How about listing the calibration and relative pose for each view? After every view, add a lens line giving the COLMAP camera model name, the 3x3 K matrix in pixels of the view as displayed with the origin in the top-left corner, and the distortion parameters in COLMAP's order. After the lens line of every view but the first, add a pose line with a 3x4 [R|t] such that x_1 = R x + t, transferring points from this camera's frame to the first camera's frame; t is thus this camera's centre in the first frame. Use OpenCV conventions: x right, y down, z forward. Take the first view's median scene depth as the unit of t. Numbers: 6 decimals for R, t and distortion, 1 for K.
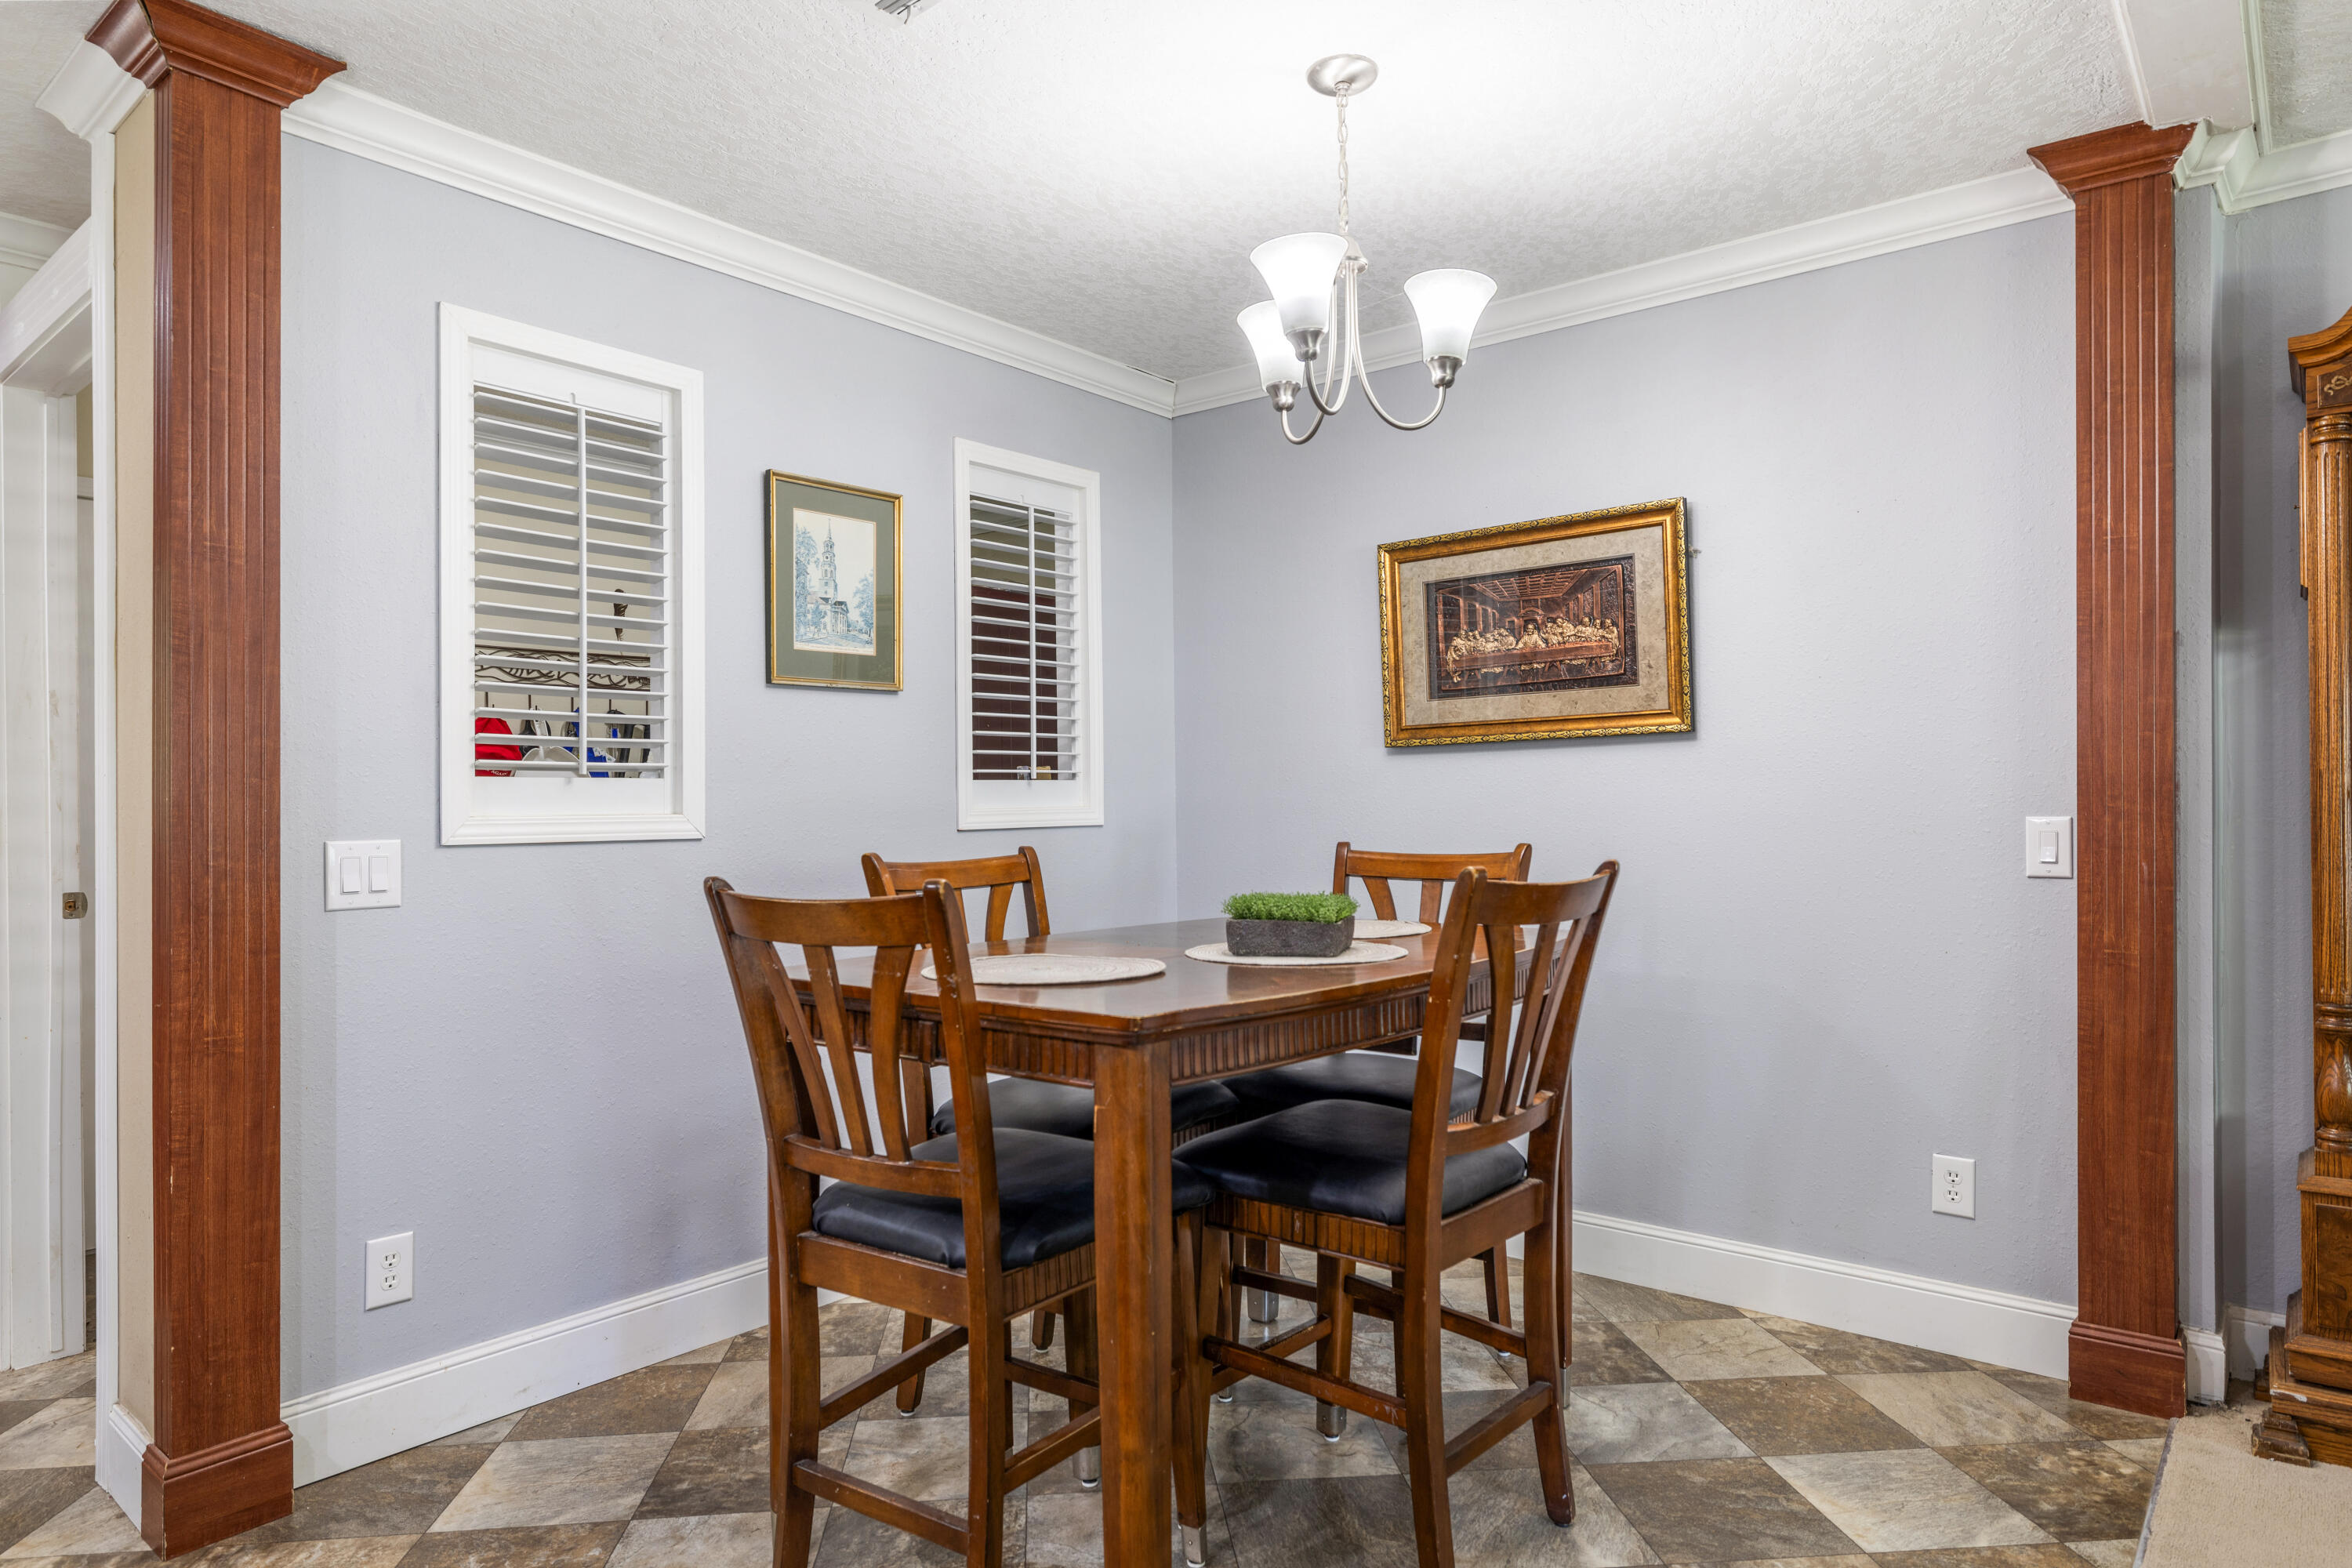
lens RADIAL K [[1386.0, 0, 1176.2], [0, 1386.0, 803.5], [0, 0, 1]] dist [0.003314, -0.000704]
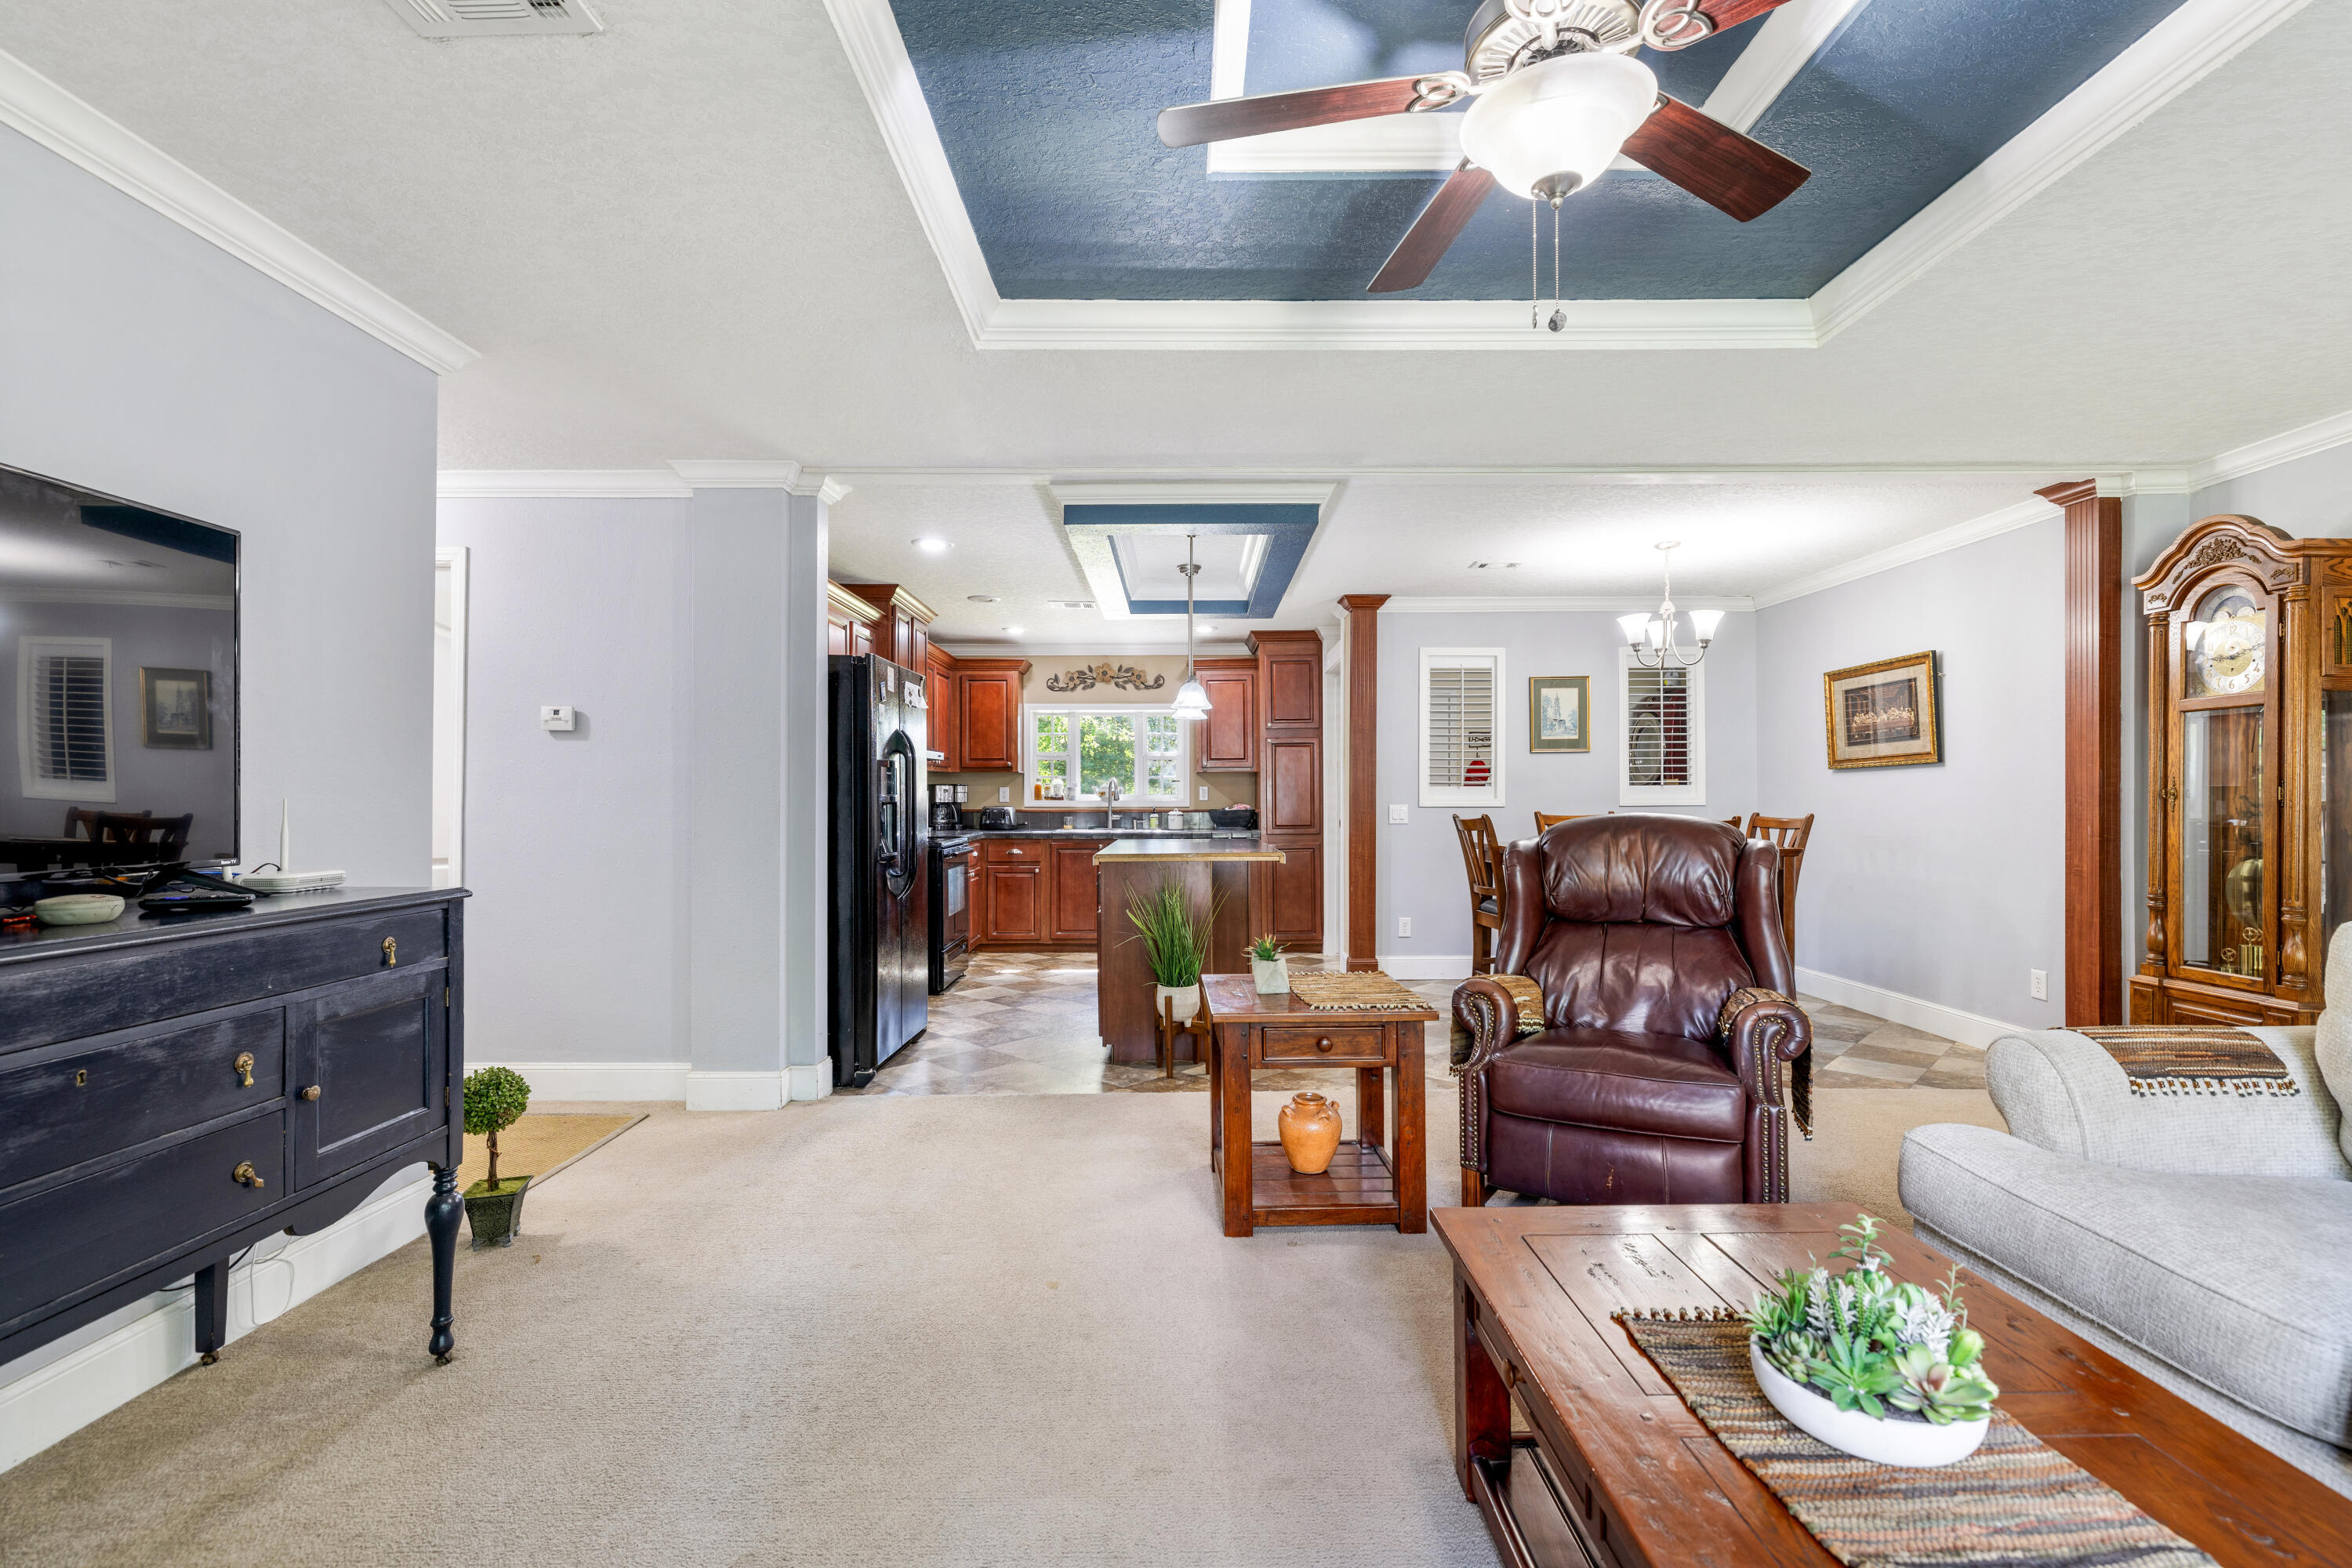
lens RADIAL K [[1037.9, 0, 1170.1], [0, 1037.9, 800.3], [0, 0, 1]] dist [0.003073, 0.000795]
pose [[0.638392, 0.008420, -0.769665, 0.841245], [-0.003952, 0.999963, 0.007662, -0.002051], [0.769701, -0.001850, 0.638401, -0.887031]]
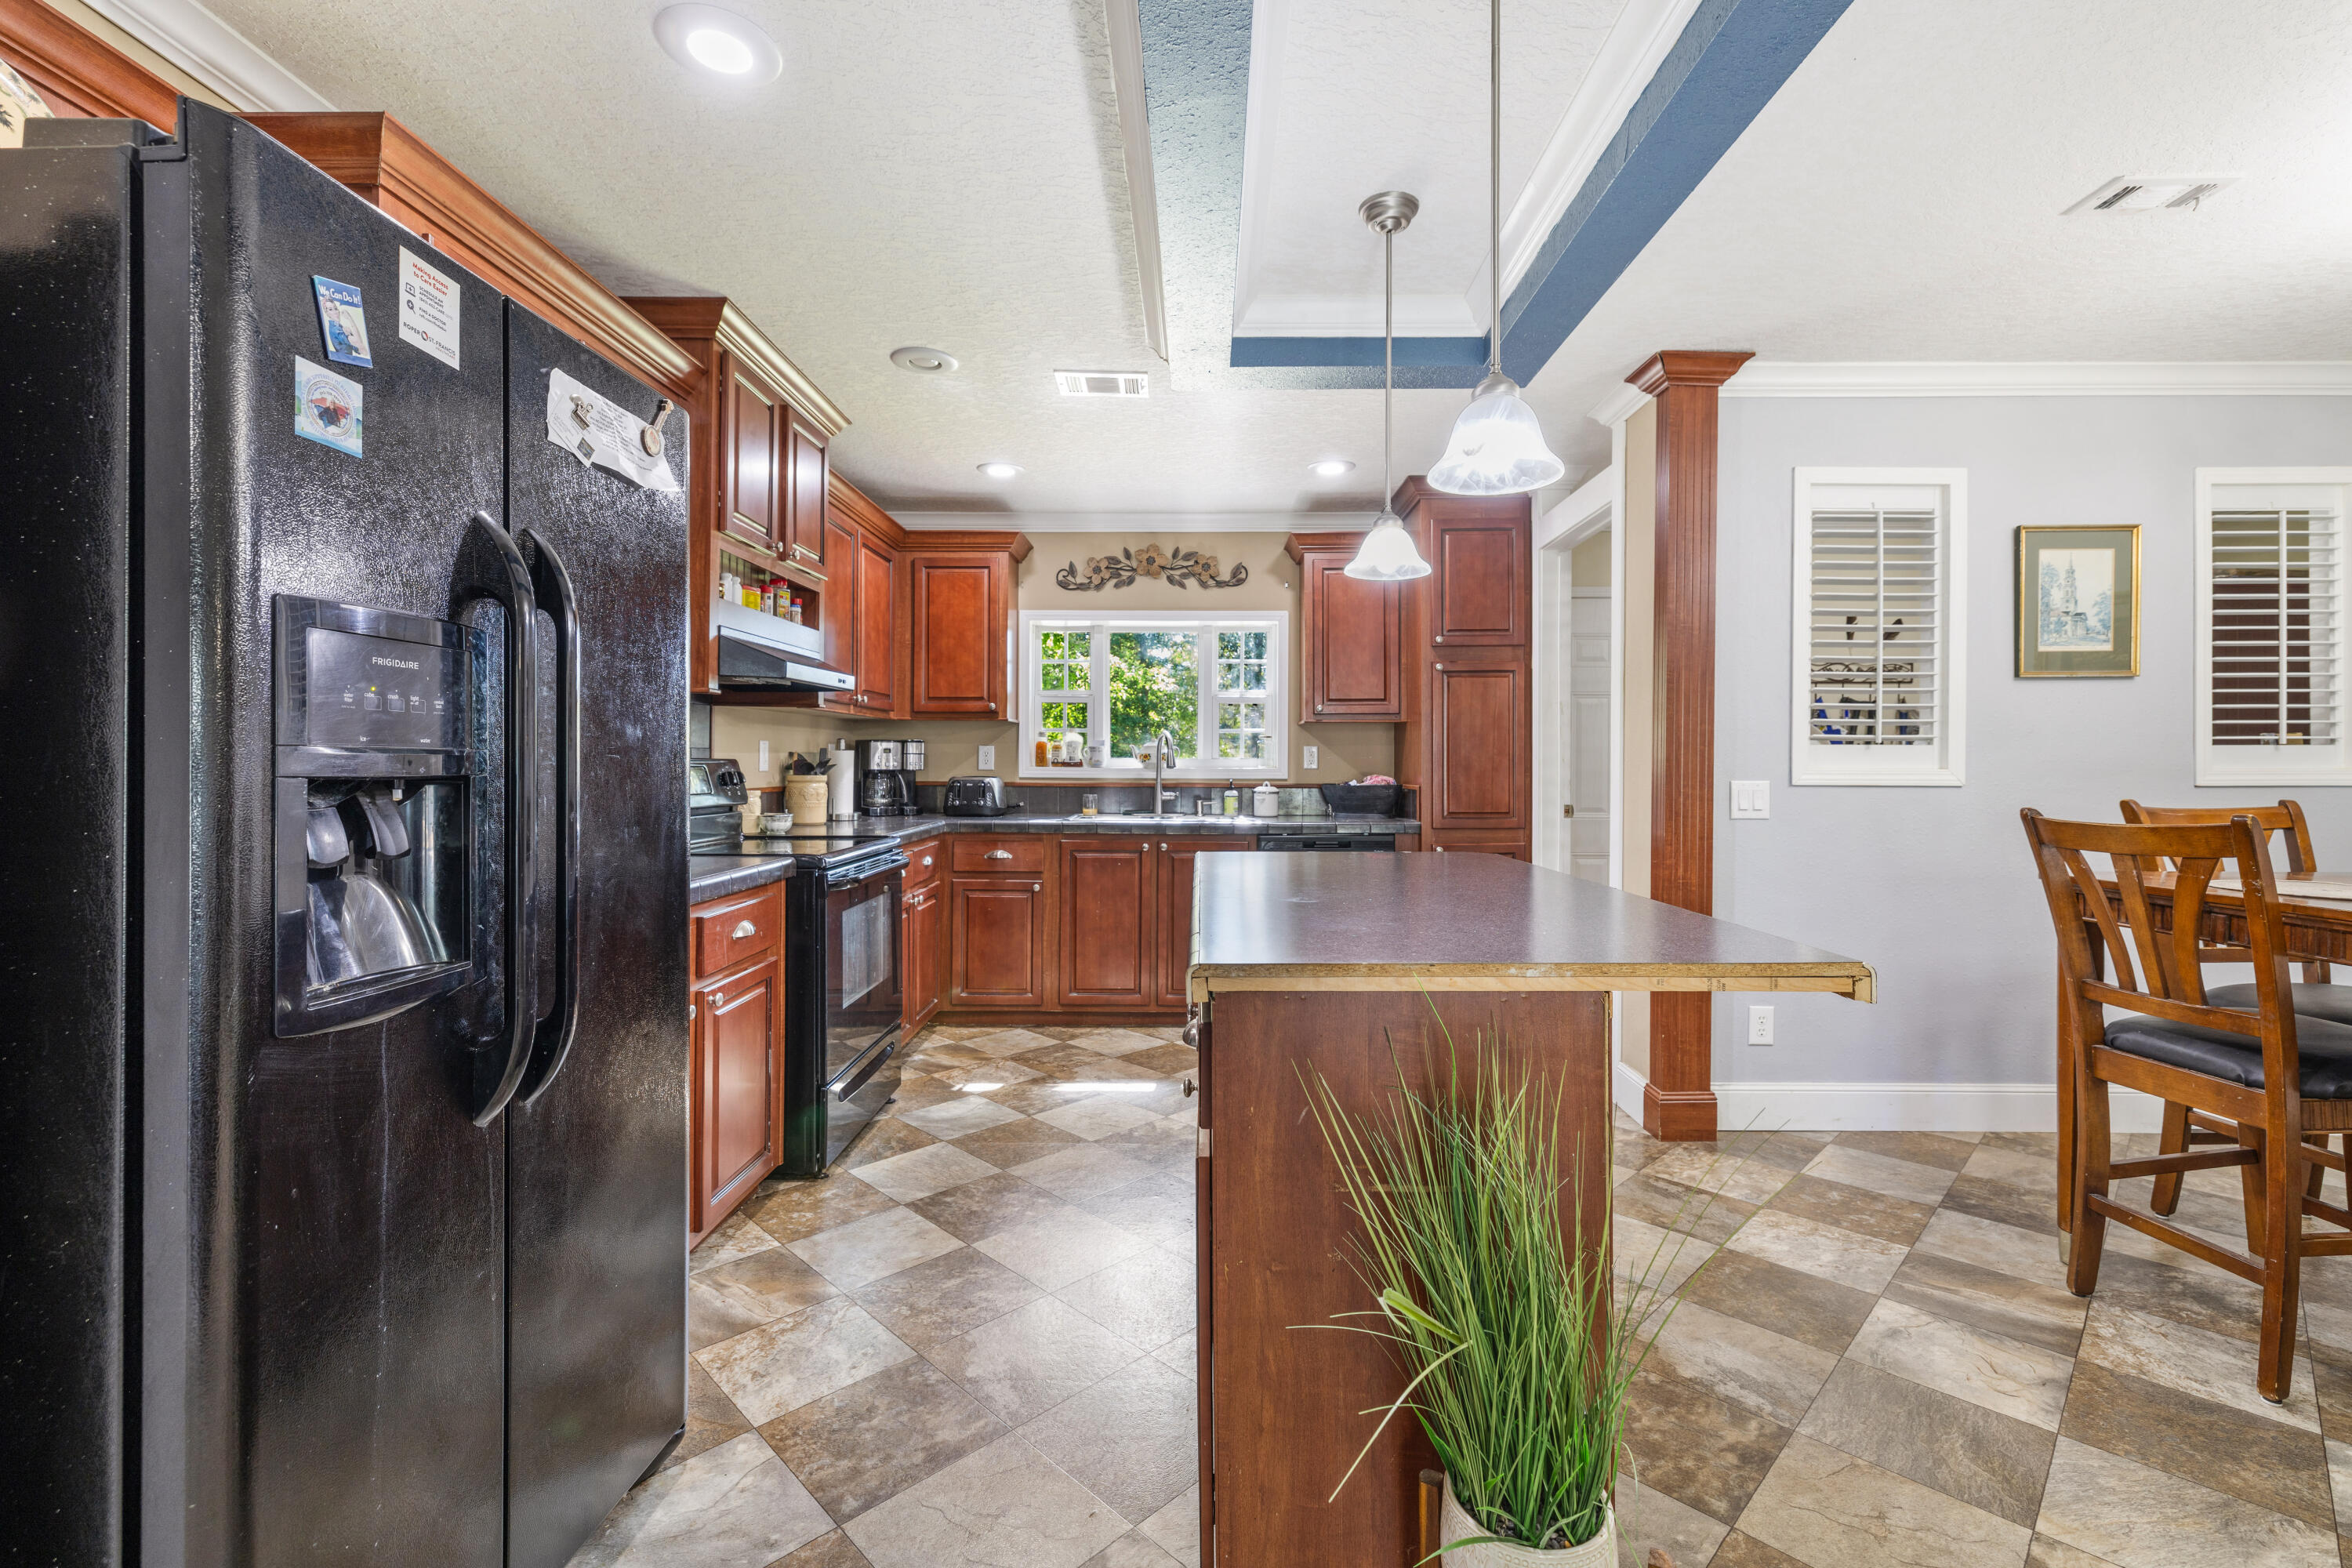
lens RADIAL K [[1022.2, 0, 1174.0], [0, 1022.2, 763.5], [0, 0, 1]] dist [0.000194, 0.000502]
pose [[0.628448, 0.010168, -0.777785, -0.022732], [-0.008940, 0.999943, 0.005849, 0.002271], [0.777800, 0.003278, 0.628503, -0.309183]]
